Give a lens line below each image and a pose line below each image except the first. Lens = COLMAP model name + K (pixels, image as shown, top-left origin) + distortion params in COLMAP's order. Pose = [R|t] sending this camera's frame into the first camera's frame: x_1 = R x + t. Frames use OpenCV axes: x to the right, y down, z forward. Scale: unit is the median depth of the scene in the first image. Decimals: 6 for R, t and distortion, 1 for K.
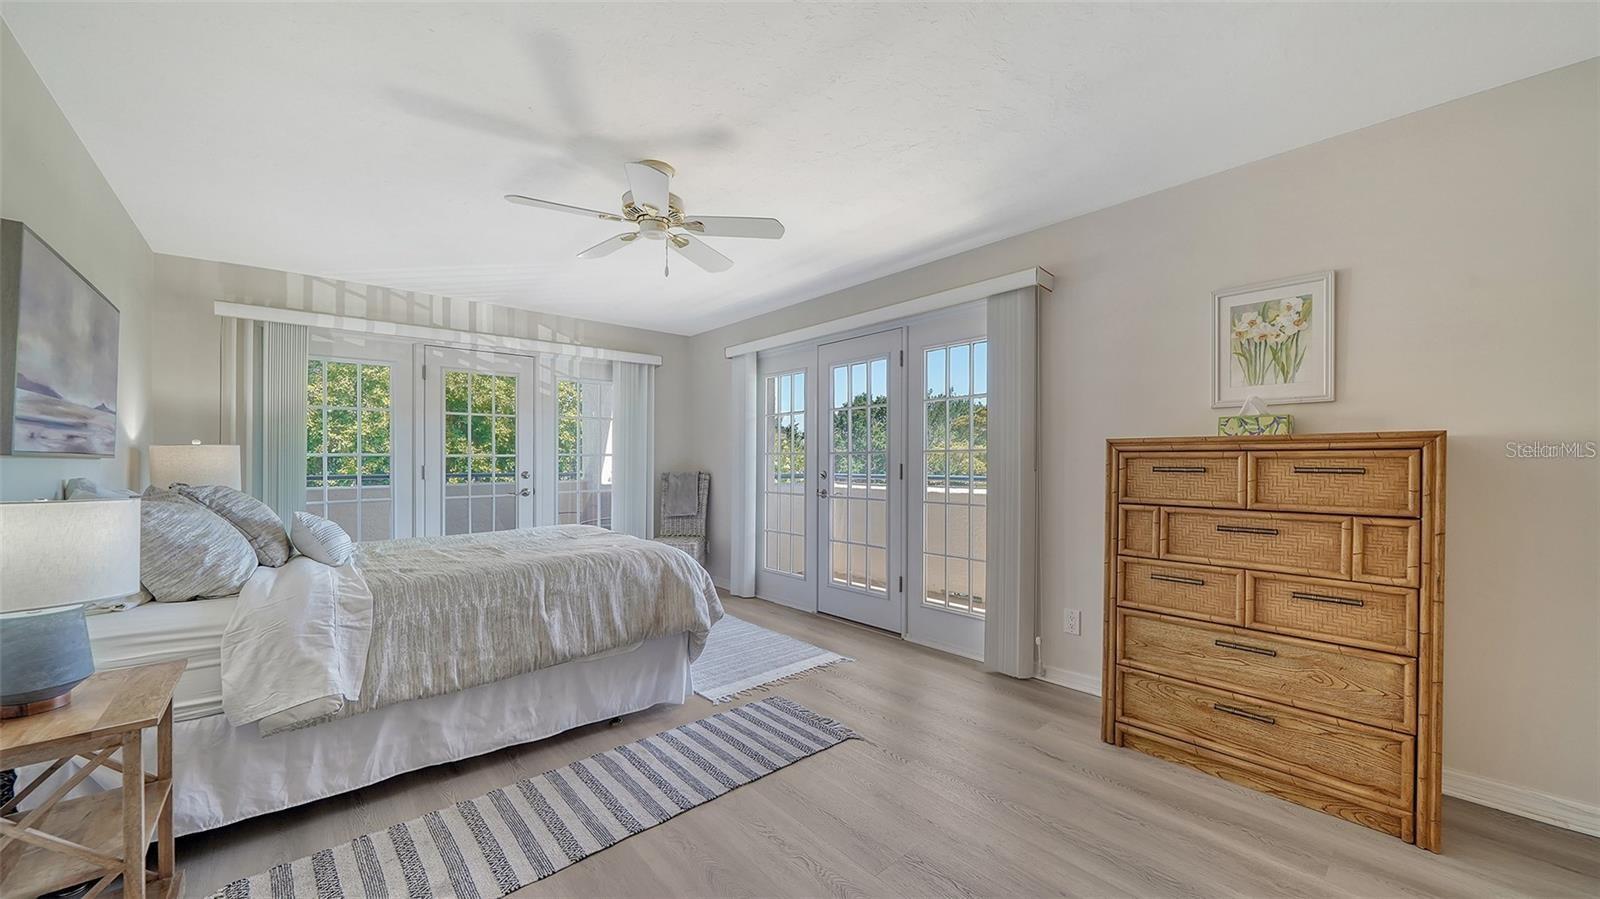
lens RADIAL K [[578.7, 0, 825.8], [0, 578.7, 462.9], [0, 0, 1]] dist [-0.000737, -0.000047]
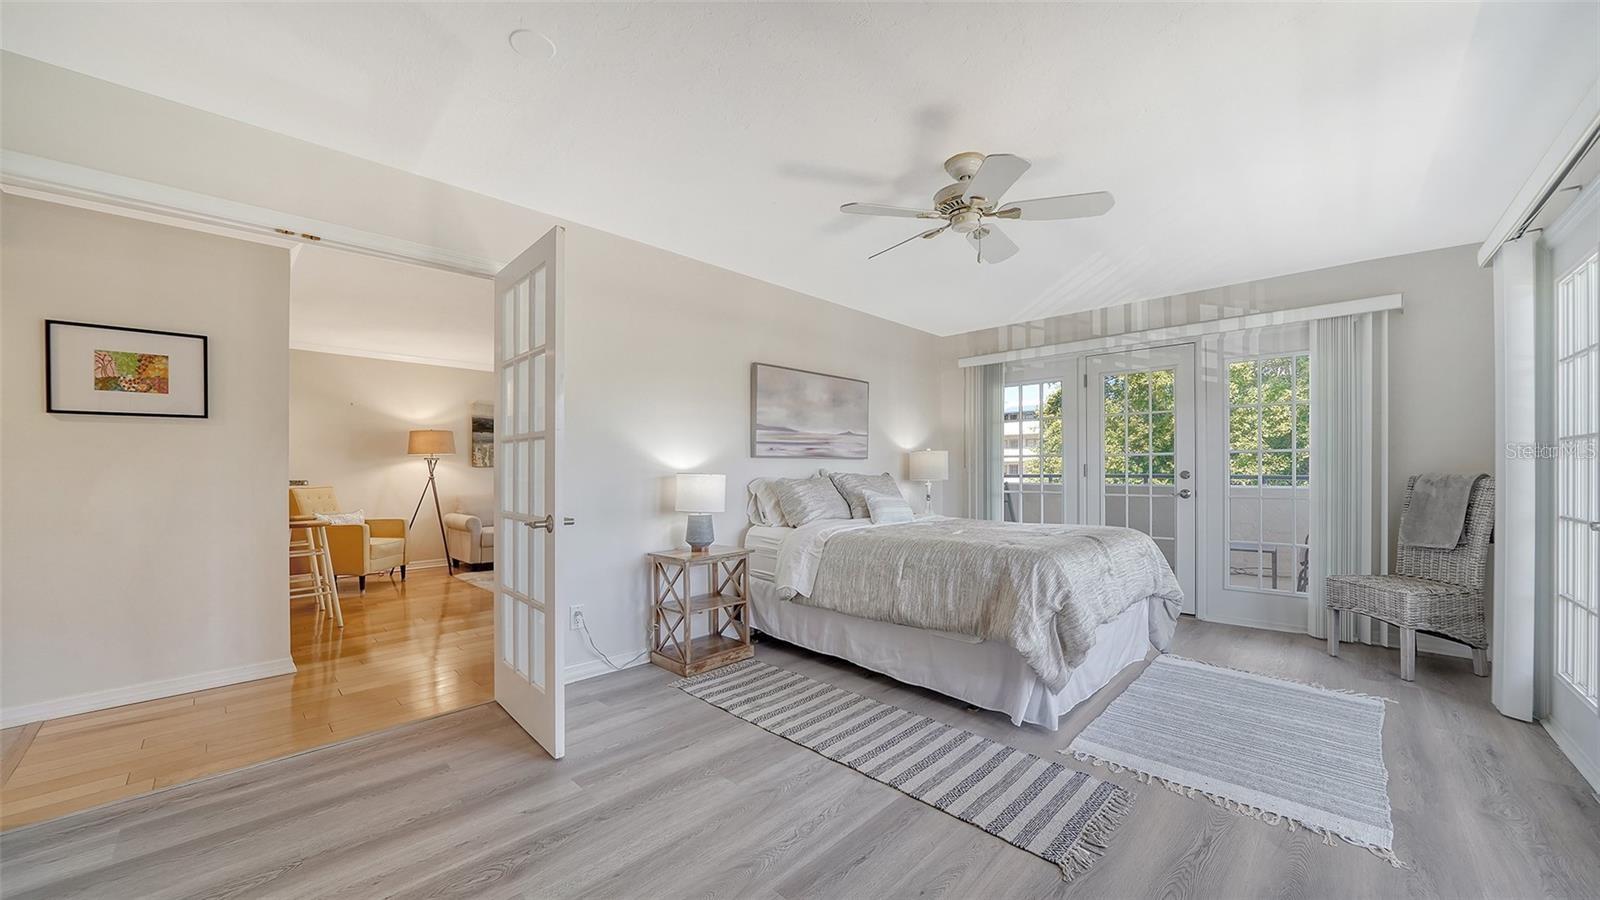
lens RADIAL K [[569.7, 0, 787.0], [0, 569.7, 471.3], [0, 0, 1]] dist [-0.017930, 0.000077]
pose [[0.048802, 0.009546, -0.998763, 0.639328], [-0.001113, 0.999954, 0.009503, 0.014962], [0.998808, 0.000648, 0.048810, 0.628888]]
